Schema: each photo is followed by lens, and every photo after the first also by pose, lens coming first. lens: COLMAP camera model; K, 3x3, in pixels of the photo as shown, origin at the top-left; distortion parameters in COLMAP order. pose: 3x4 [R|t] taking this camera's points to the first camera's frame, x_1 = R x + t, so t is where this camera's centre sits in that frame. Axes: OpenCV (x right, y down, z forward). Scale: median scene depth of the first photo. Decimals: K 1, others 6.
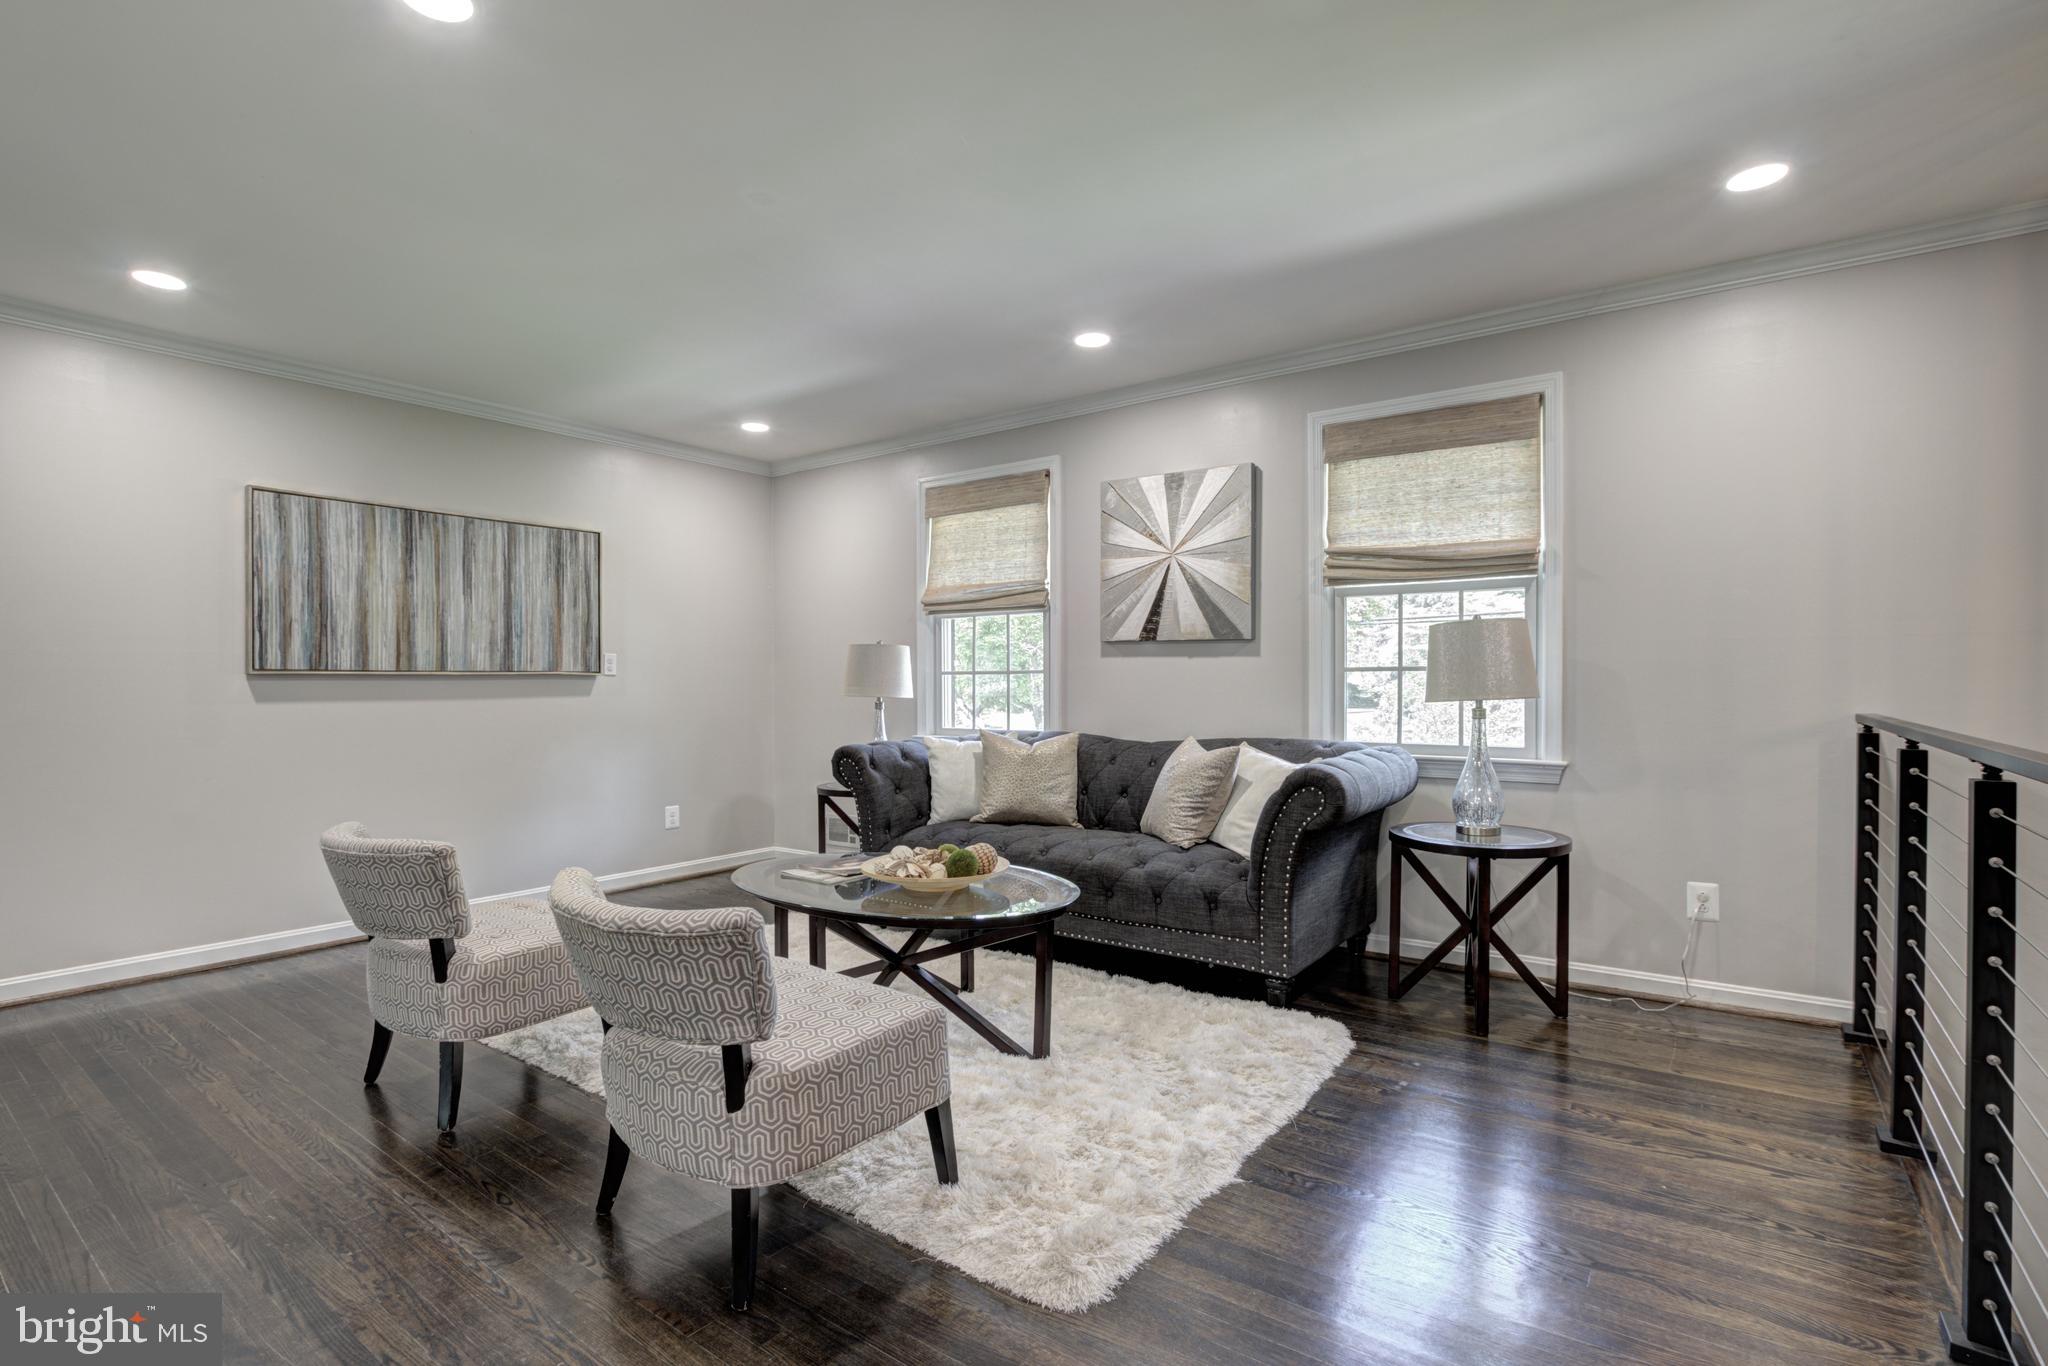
lens RADIAL K [[956.6, 0, 1024.0], [0, 956.6, 683.0], [0, 0, 1]] dist [-0.023928, 0.000758]
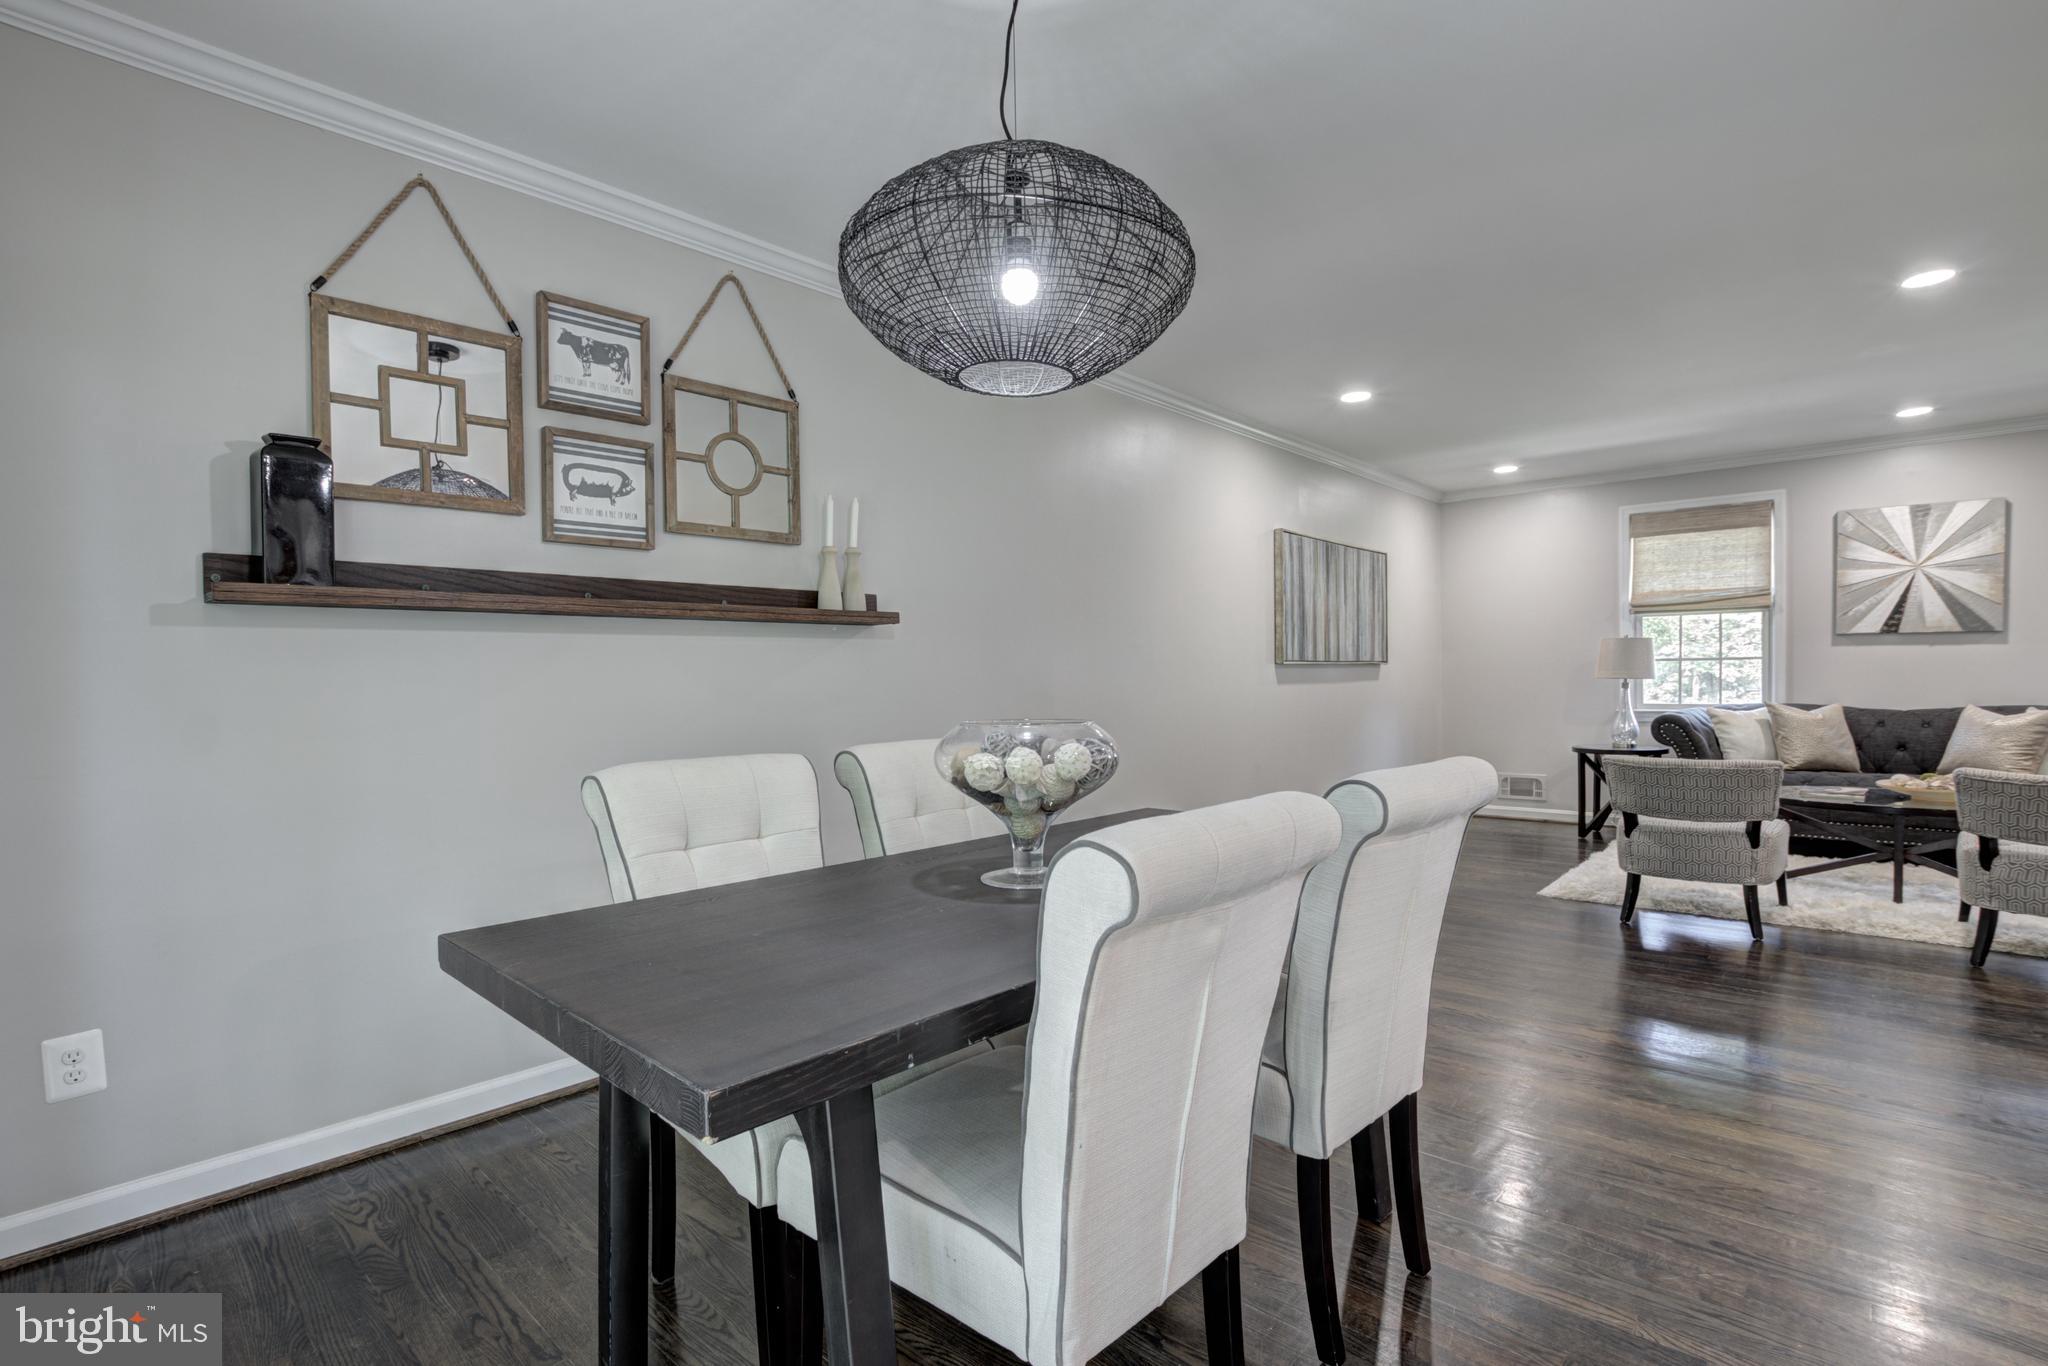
lens RADIAL K [[963.8, 0, 1024.0], [0, 963.8, 683.0], [0, 0, 1]] dist [-0.022999, -0.000211]
pose [[0.994696, -0.006989, -0.102619, -0.943293], [0.007741, 0.999946, 0.006929, 0.006006], [0.102565, -0.007687, 0.994697, -0.416608]]
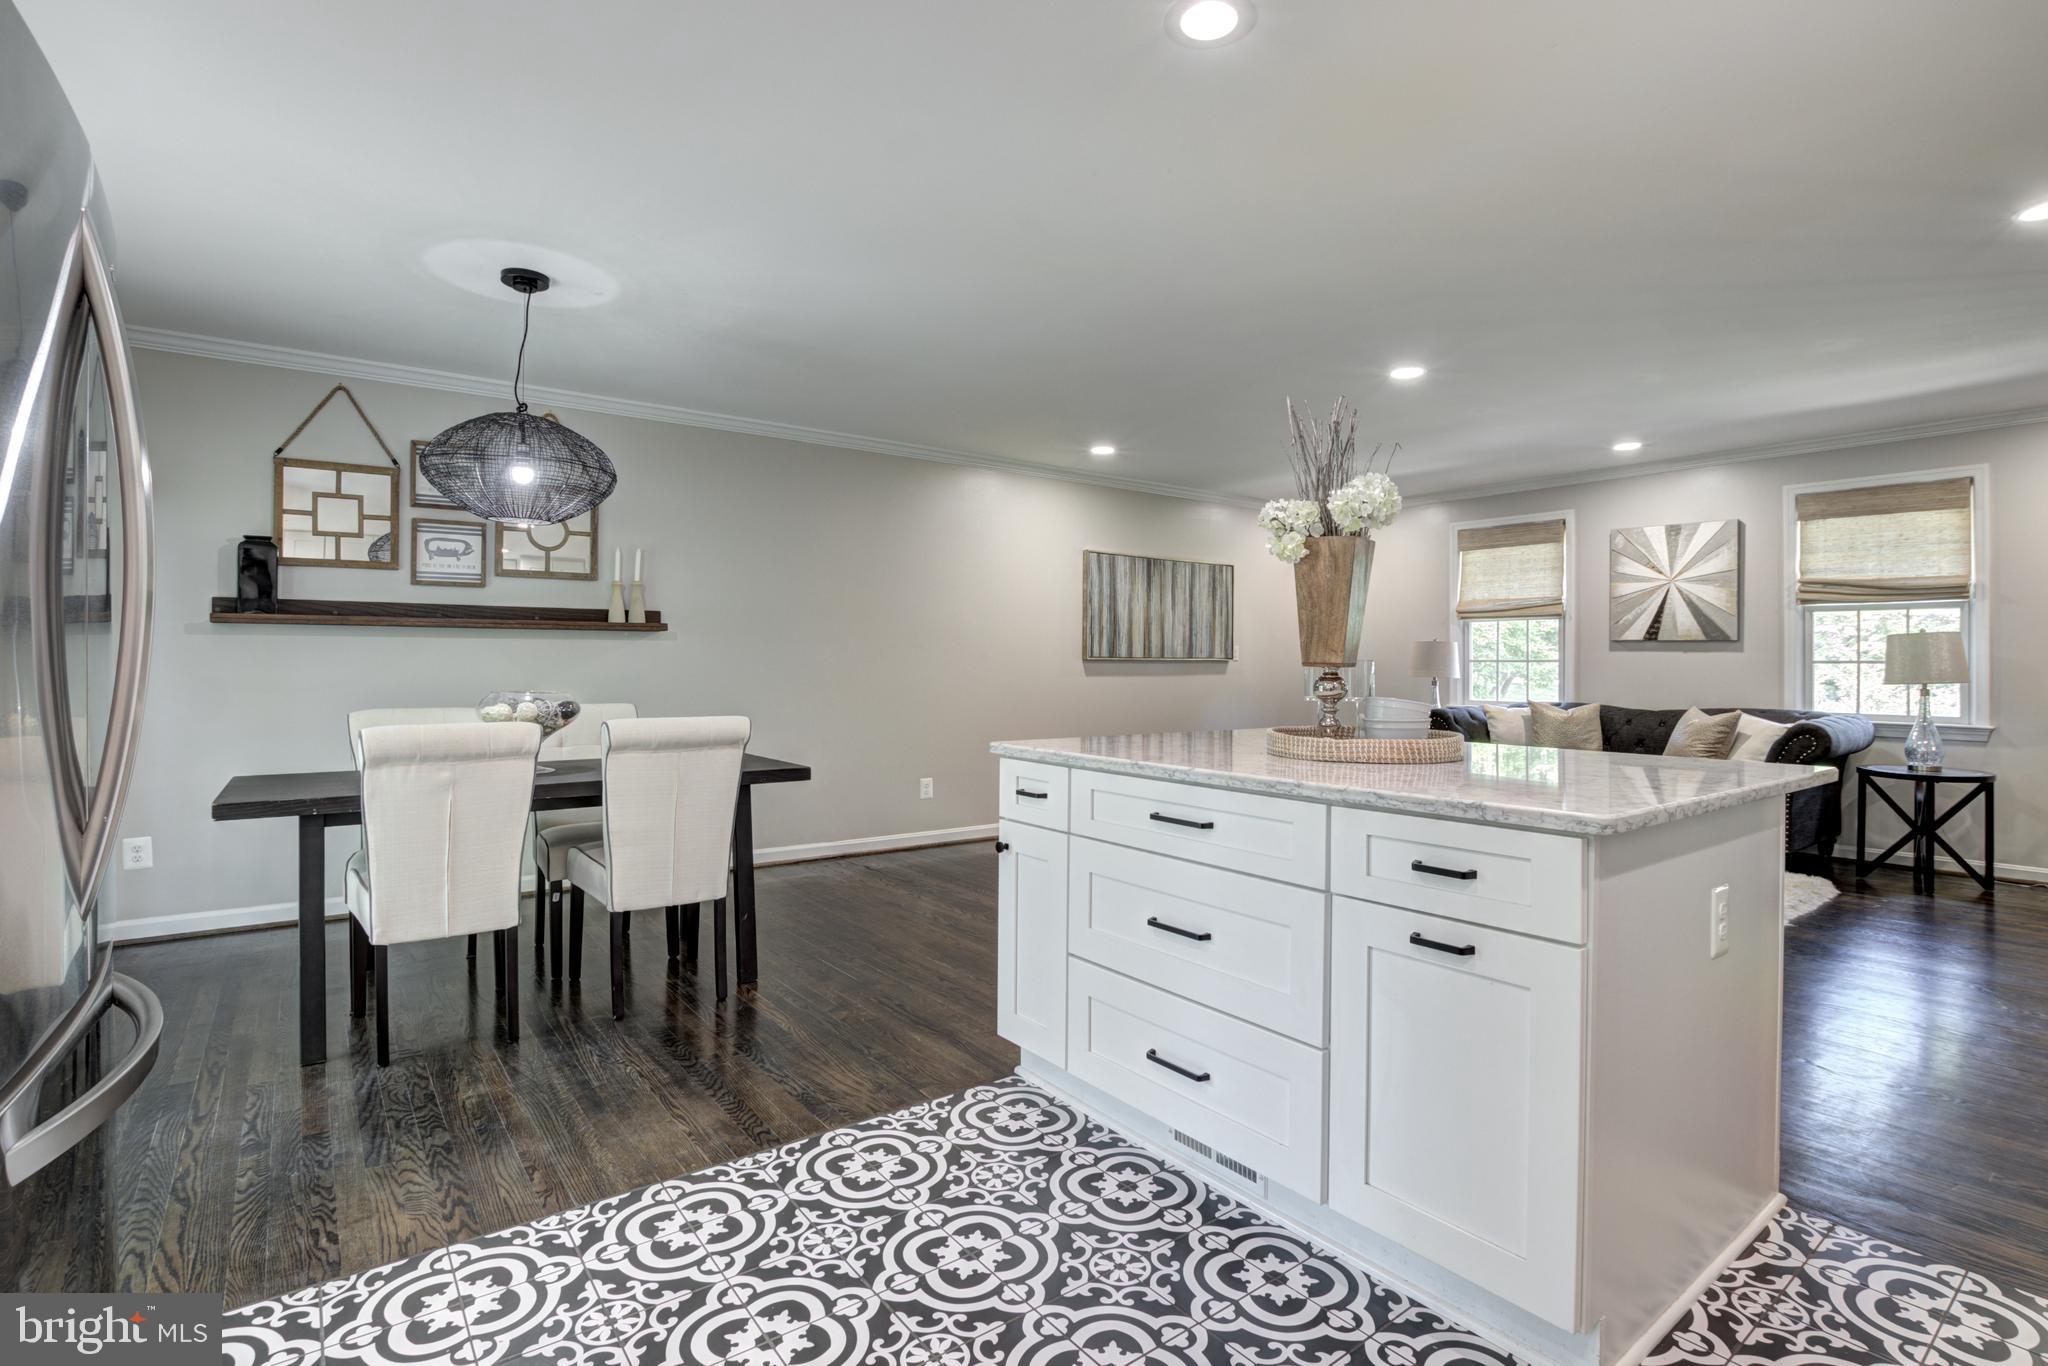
lens RADIAL K [[988.7, 0, 1054.9], [0, 988.7, 643.6], [0, 0, 1]] dist [-0.022220, -0.000336]
pose [[0.964050, 0.004068, -0.265690, -0.353787], [-0.009293, 0.999787, -0.018411, -0.004146], [0.265558, 0.020218, 0.963883, -0.681820]]
